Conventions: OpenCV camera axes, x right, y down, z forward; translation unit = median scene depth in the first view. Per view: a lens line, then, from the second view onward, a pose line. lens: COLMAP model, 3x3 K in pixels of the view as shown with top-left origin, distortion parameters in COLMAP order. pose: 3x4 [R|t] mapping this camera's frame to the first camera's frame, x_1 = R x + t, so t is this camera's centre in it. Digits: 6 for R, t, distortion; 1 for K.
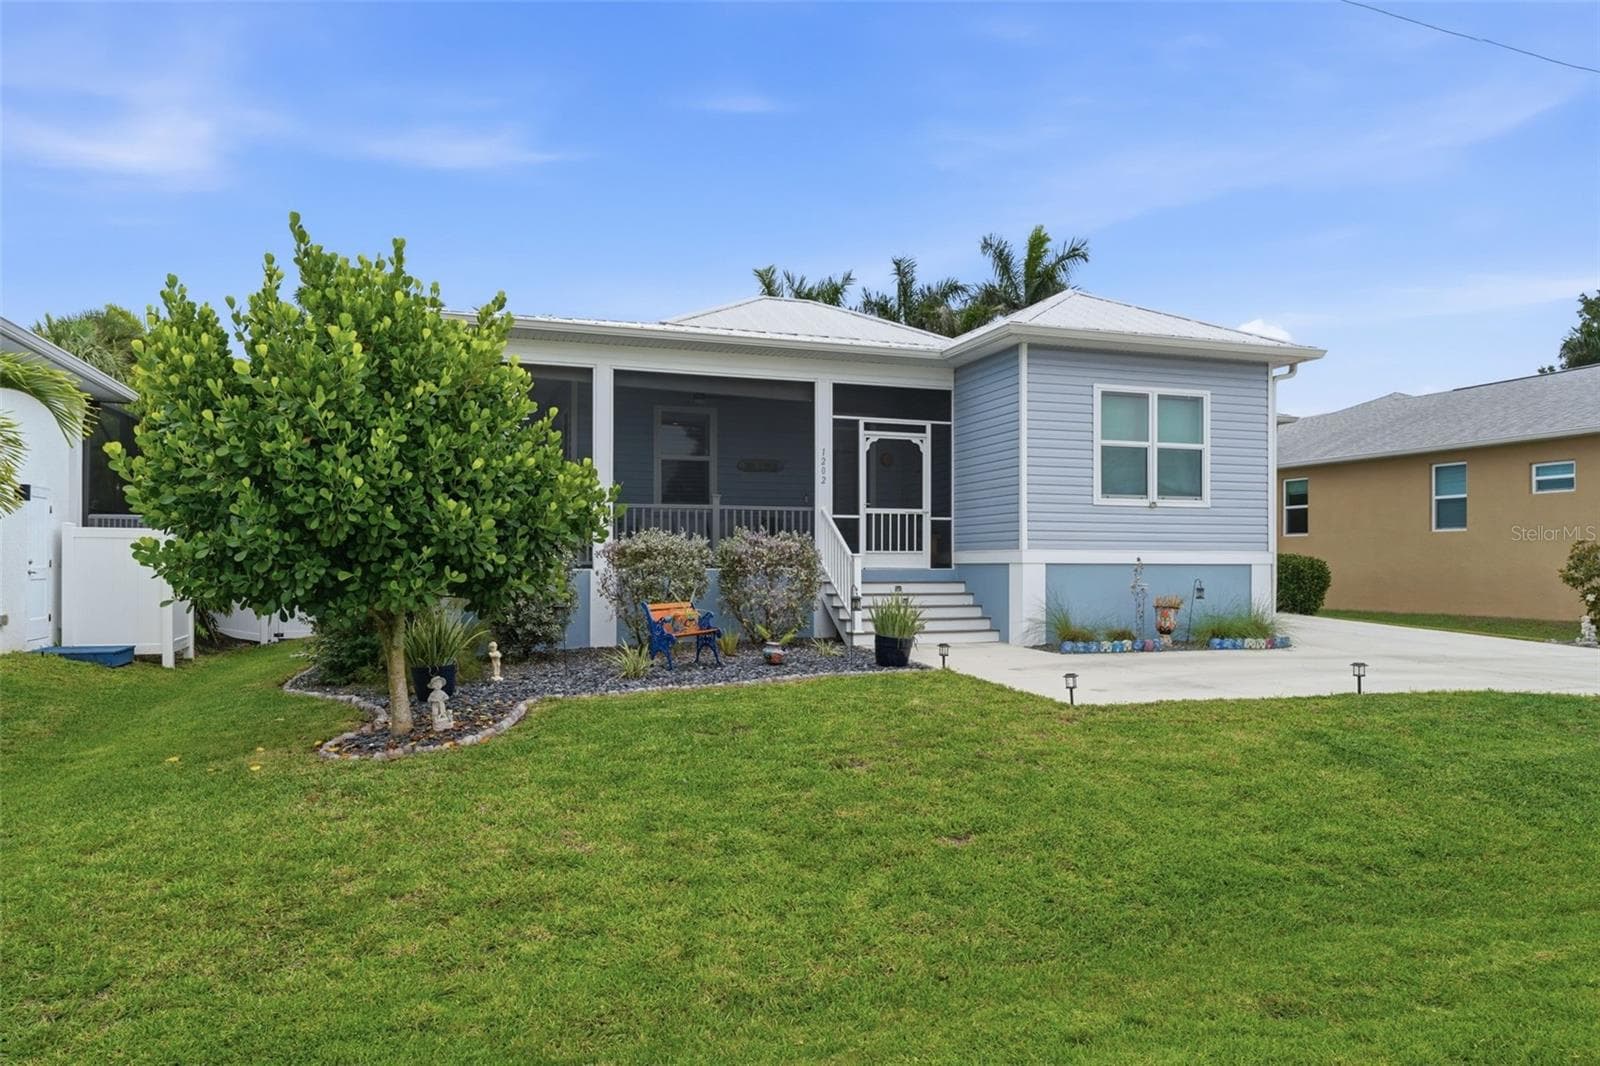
lens RADIAL K [[1060.4, 0, 794.9], [0, 1060.4, 564.5], [0, 0, 1]] dist [0.008732, 0.003498]
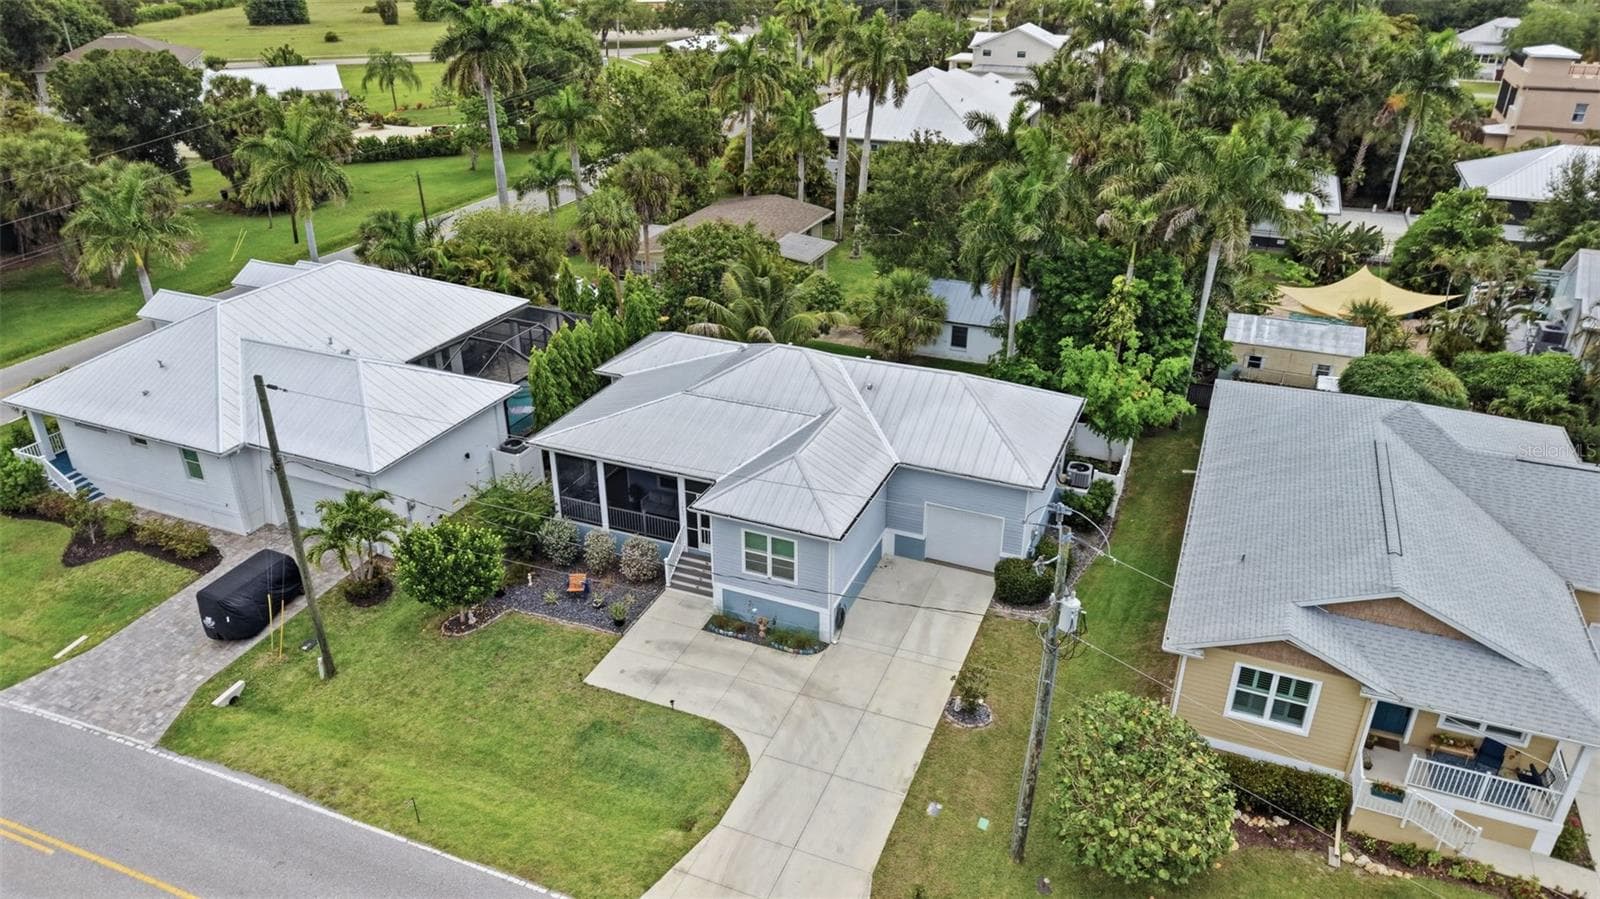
lens RADIAL K [[1067.2, 0, 796.5], [0, 1067.2, 450.5], [0, 0, 1]] dist [0.032642, -0.036051]
pose [[0.744328, 0.295109, -0.599072, 1.705948], [0.004289, 0.894933, 0.446181, -1.350023], [0.667801, -0.334674, 0.664857, -0.395364]]
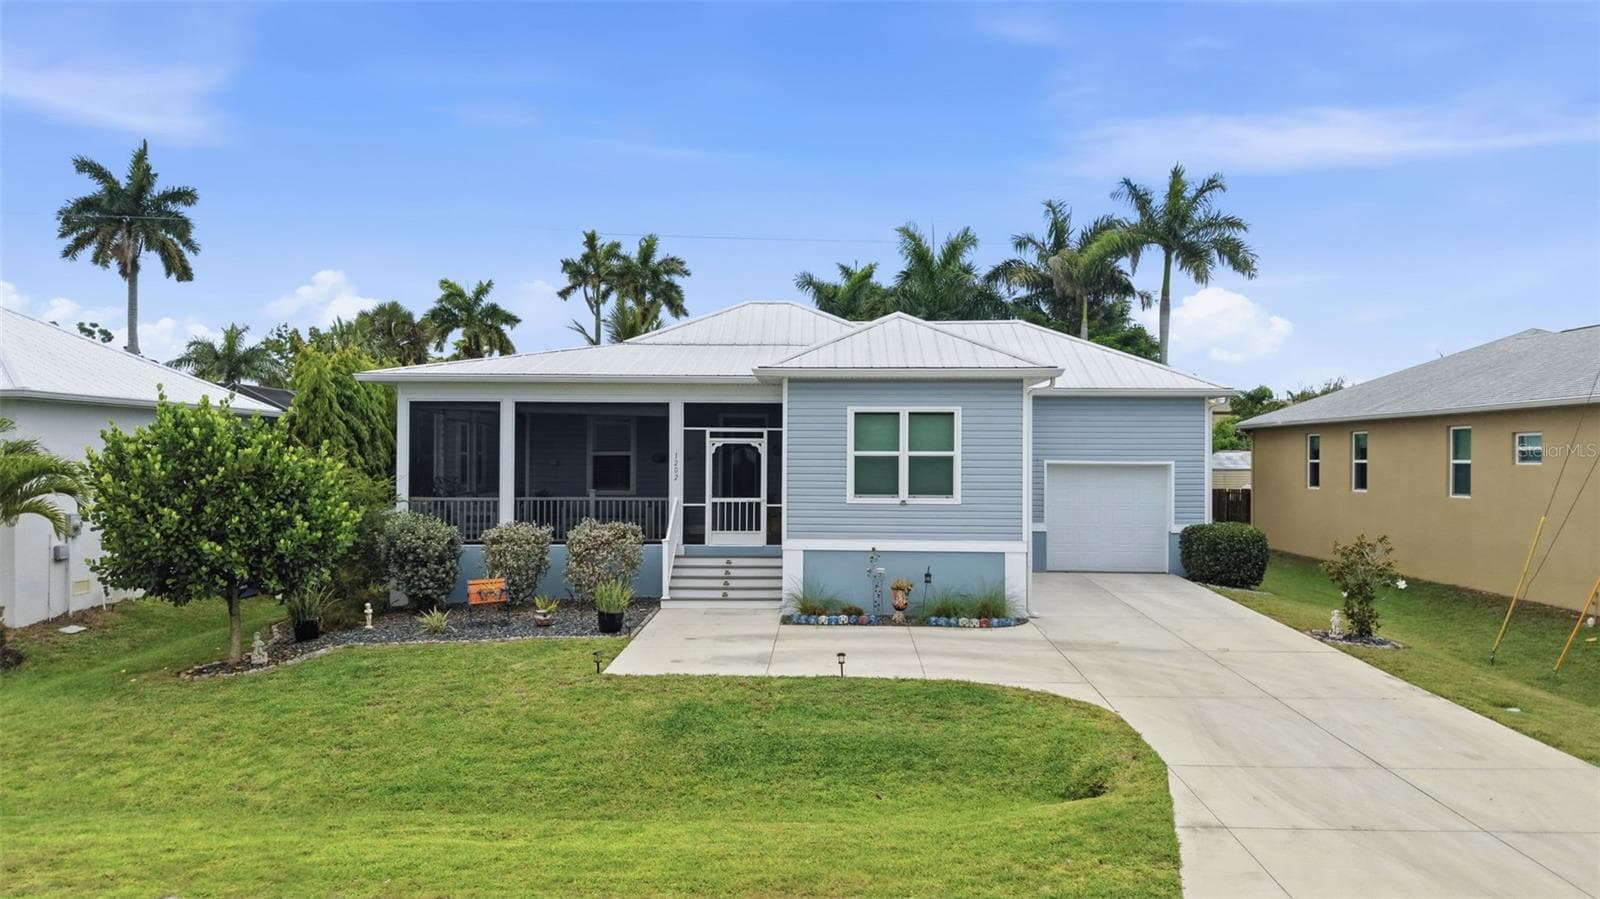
lens RADIAL K [[1105.1, 0, 800.0], [0, 1105.1, 449.5], [0, 0, 1]] dist [0.059688, -0.120819]
pose [[0.937980, -0.000655, -0.346689, 0.682344], [-0.002504, 0.999959, -0.008666, -0.108724], [0.346681, 0.008997, 0.937940, -0.239483]]
